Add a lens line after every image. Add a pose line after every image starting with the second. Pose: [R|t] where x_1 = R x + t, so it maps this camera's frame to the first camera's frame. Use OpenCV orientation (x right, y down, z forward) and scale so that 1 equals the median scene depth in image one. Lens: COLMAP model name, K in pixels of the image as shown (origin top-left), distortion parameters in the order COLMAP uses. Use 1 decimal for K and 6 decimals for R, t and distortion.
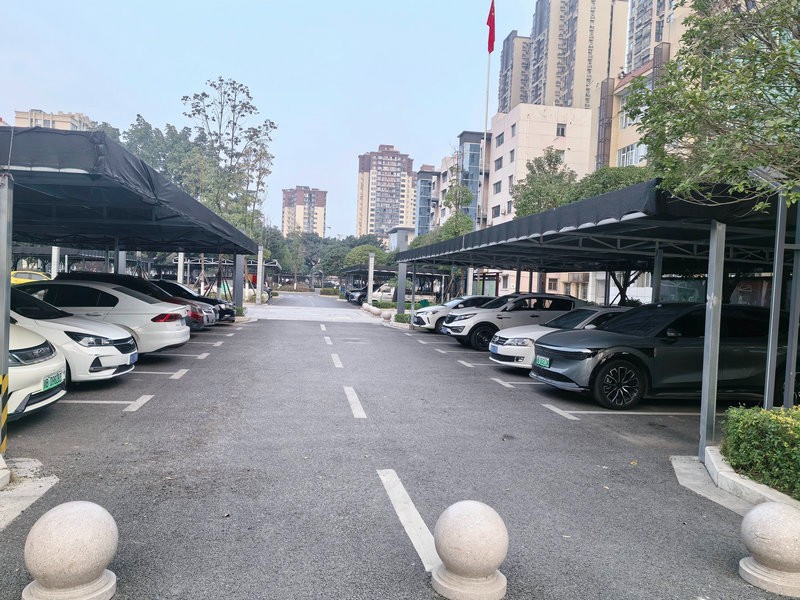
lens RADIAL K [[624.1, 0, 403.4], [0, 624.1, 305.8], [0, 0, 1]] dist [0.054090, -0.013412]
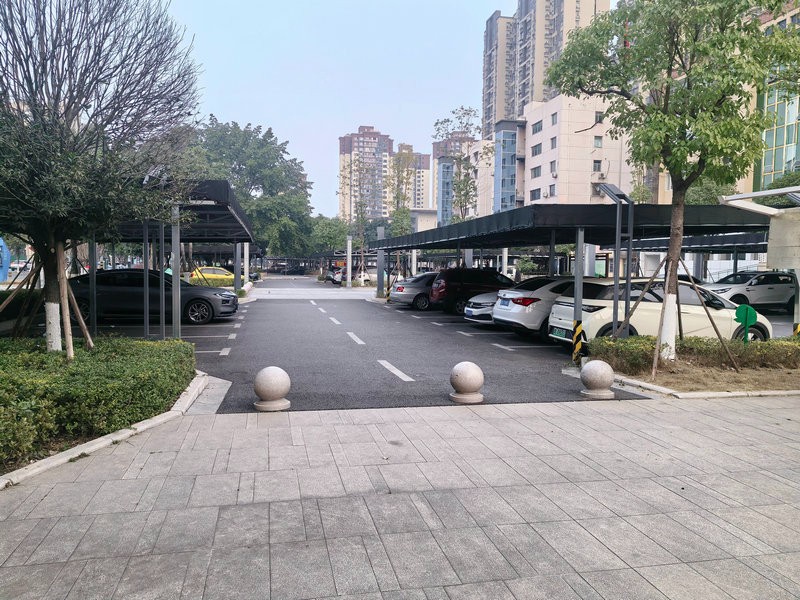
lens RADIAL K [[624.1, 0, 397.8], [0, 624.1, 304.2], [0, 0, 1]] dist [0.054090, -0.013412]
pose [[0.998470, -0.036116, 0.041873, -0.137250], [0.034816, 0.998901, 0.031367, -0.004147], [-0.042960, -0.029861, 0.998630, -0.071902]]
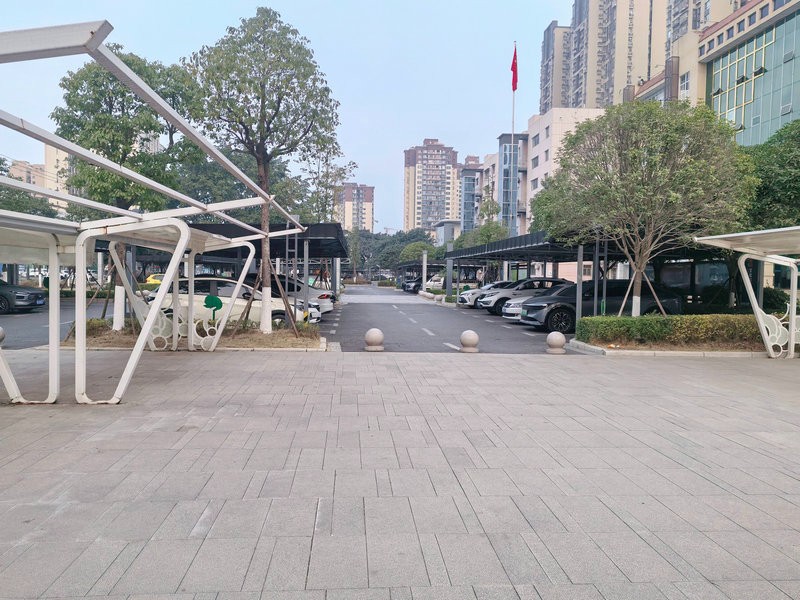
lens RADIAL K [[624.1, 0, 401.2], [0, 624.1, 303.4], [0, 0, 1]] dist [0.054090, -0.013412]
pose [[0.996274, -0.028523, -0.081386, 0.000392], [0.029335, 0.999531, 0.008789, 0.004075], [0.081097, -0.011144, 0.996644, -0.114260]]
